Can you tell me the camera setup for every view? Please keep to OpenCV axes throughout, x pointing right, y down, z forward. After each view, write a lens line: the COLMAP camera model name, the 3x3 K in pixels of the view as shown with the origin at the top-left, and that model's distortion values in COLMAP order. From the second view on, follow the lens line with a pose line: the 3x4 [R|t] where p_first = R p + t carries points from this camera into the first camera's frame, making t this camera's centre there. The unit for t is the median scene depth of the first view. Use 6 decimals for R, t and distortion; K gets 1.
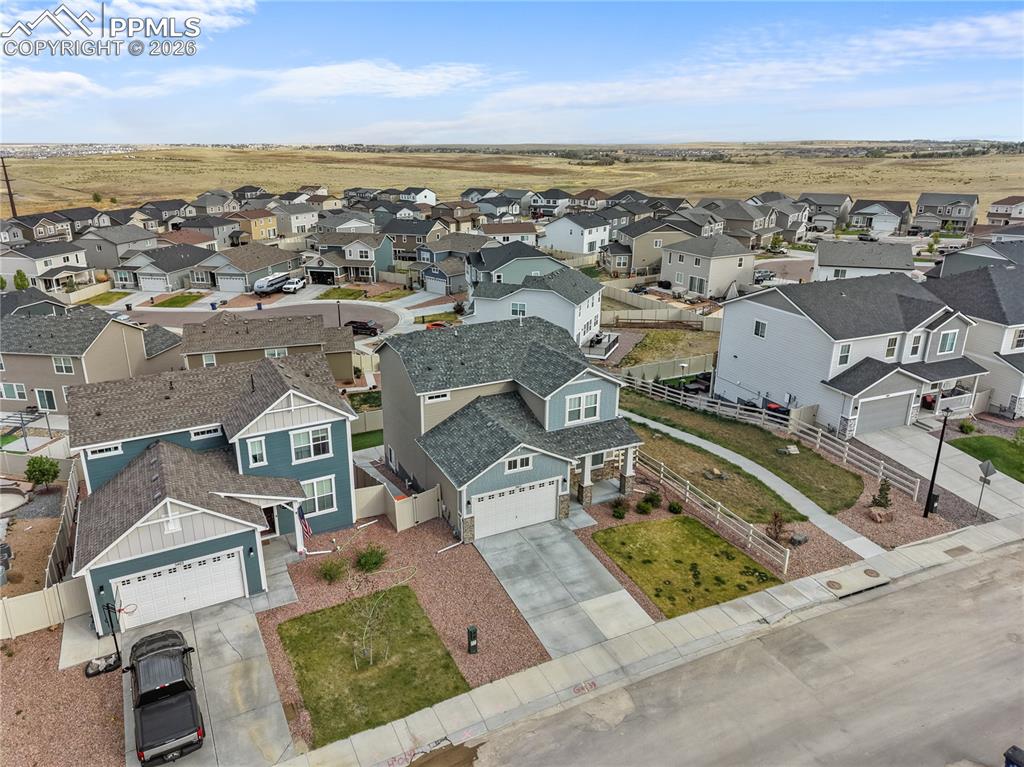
lens RADIAL K [[678.2, 0, 512.0], [0, 678.2, 383.5], [0, 0, 1]] dist [0.053074, -0.056524]
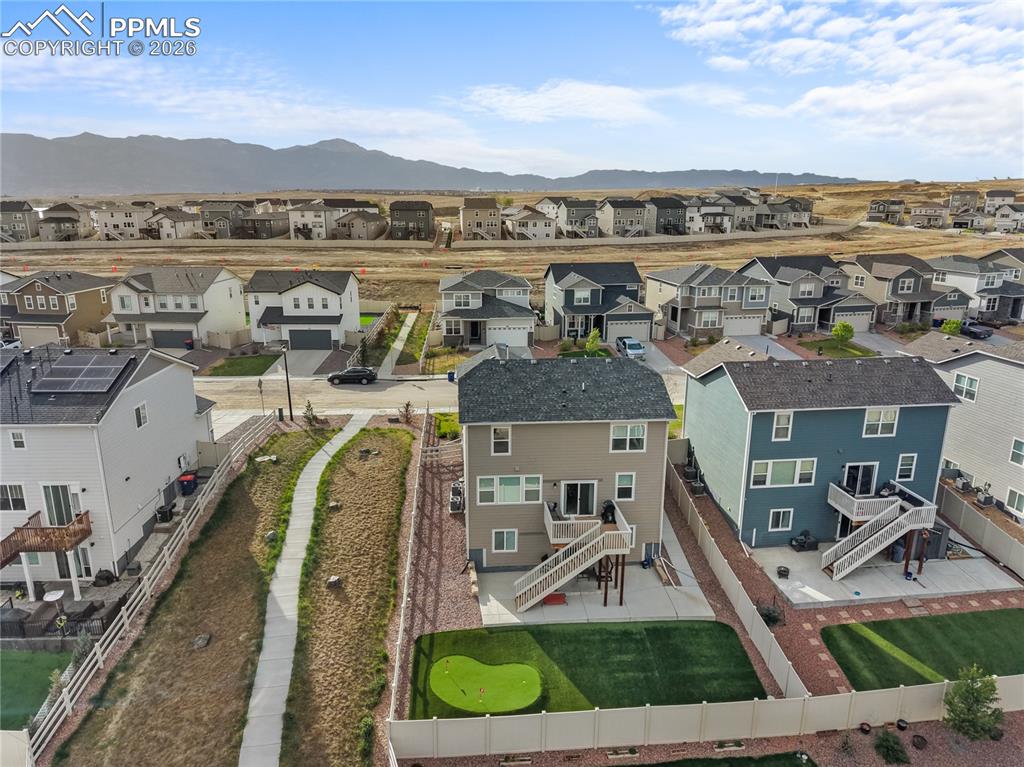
lens RADIAL K [[678.2, 0, 512.0], [0, 678.2, 383.5], [0, 0, 1]] dist [0.053074, -0.056524]
pose [[-0.934115, -0.077951, 0.348358, -0.308937], [0.133459, 0.828839, 0.543336, -0.540964], [-0.331087, 0.554030, -0.763828, 1.703810]]
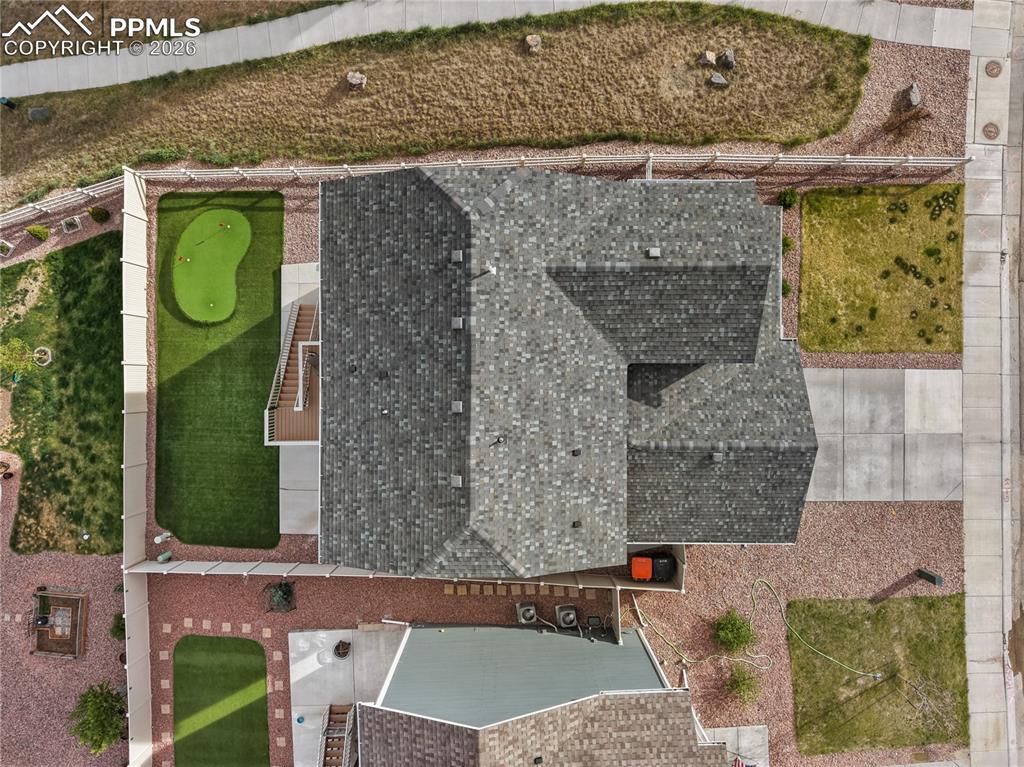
lens RADIAL K [[678.2, 0, 512.0], [0, 678.2, 383.5], [0, 0, 1]] dist [0.053074, -0.056524]
pose [[0.435920, -0.899864, 0.014800, -0.053142], [0.289339, 0.155698, 0.944479, -0.462172], [-0.852207, -0.407435, 0.328237, 0.826262]]
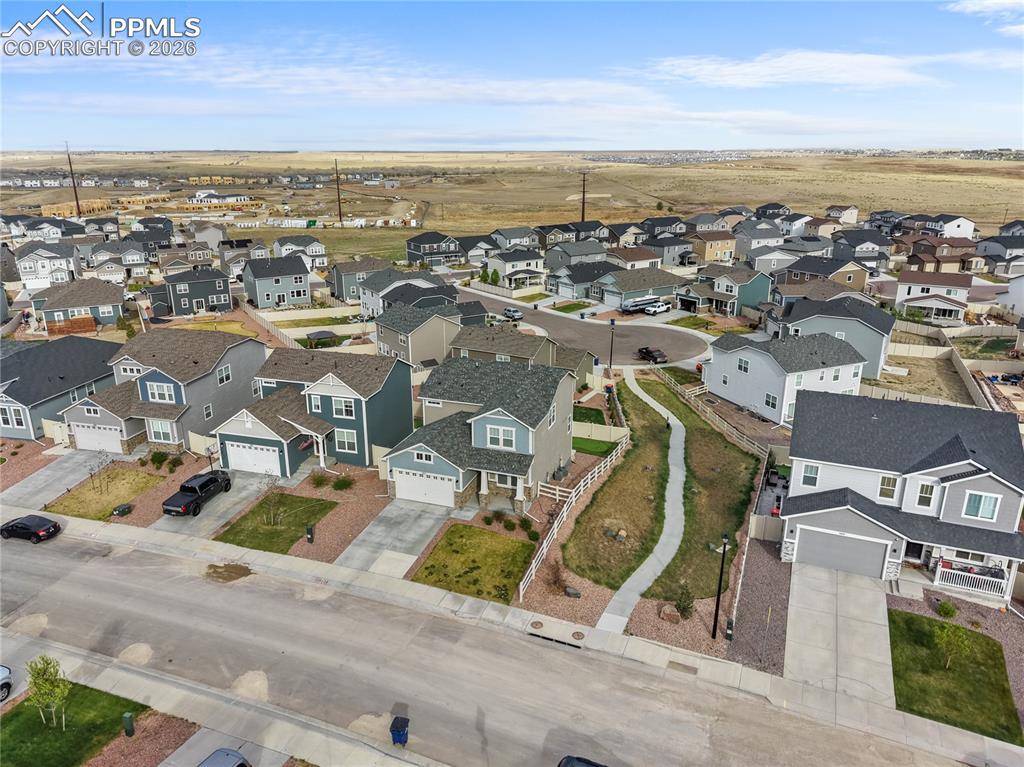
lens RADIAL K [[701.2, 0, 512.0], [0, 701.2, 383.5], [0, 0, 1]] dist [0.094873, -0.148531]
pose [[0.700001, 0.222120, -0.678720, 0.900961], [-0.233696, 0.969319, 0.076199, -0.154503], [0.674822, 0.105275, 0.730433, 0.007611]]
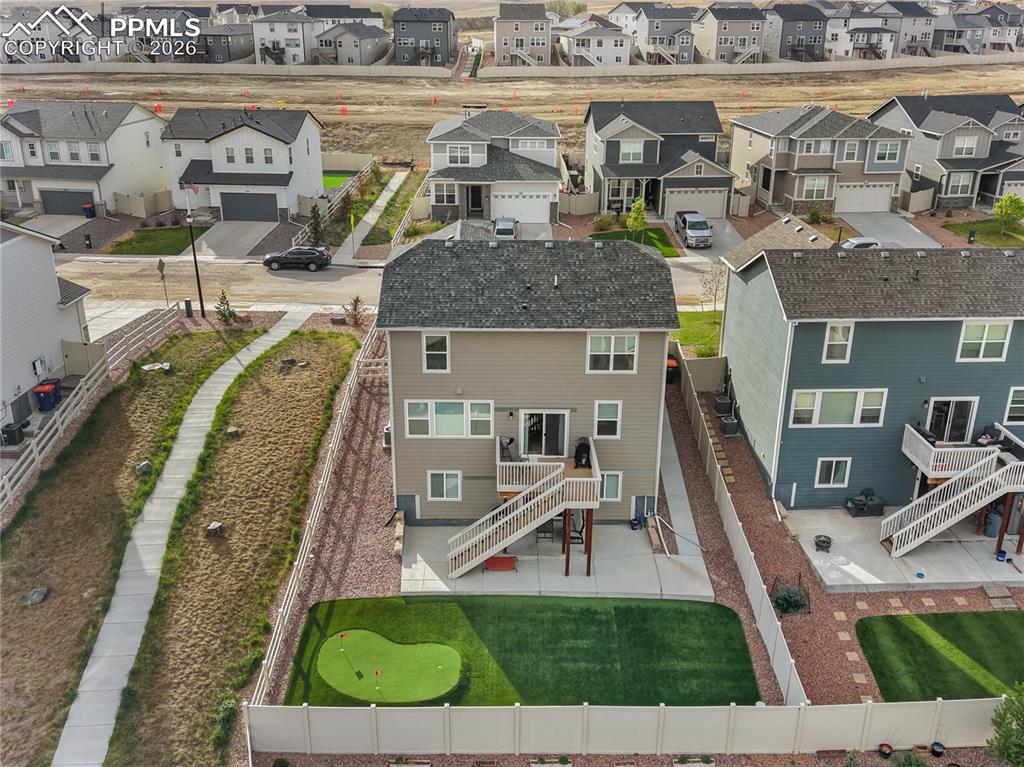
lens RADIAL K [[951.2, 0, 511.8], [0, 951.2, 364.3], [0, 0, 1]] dist [0.059472, -0.076837]
pose [[-0.903764, -0.138445, 0.405022, -0.419403], [0.153779, 0.778047, 0.609093, -0.535880], [-0.399452, 0.612761, -0.681881, 1.676560]]
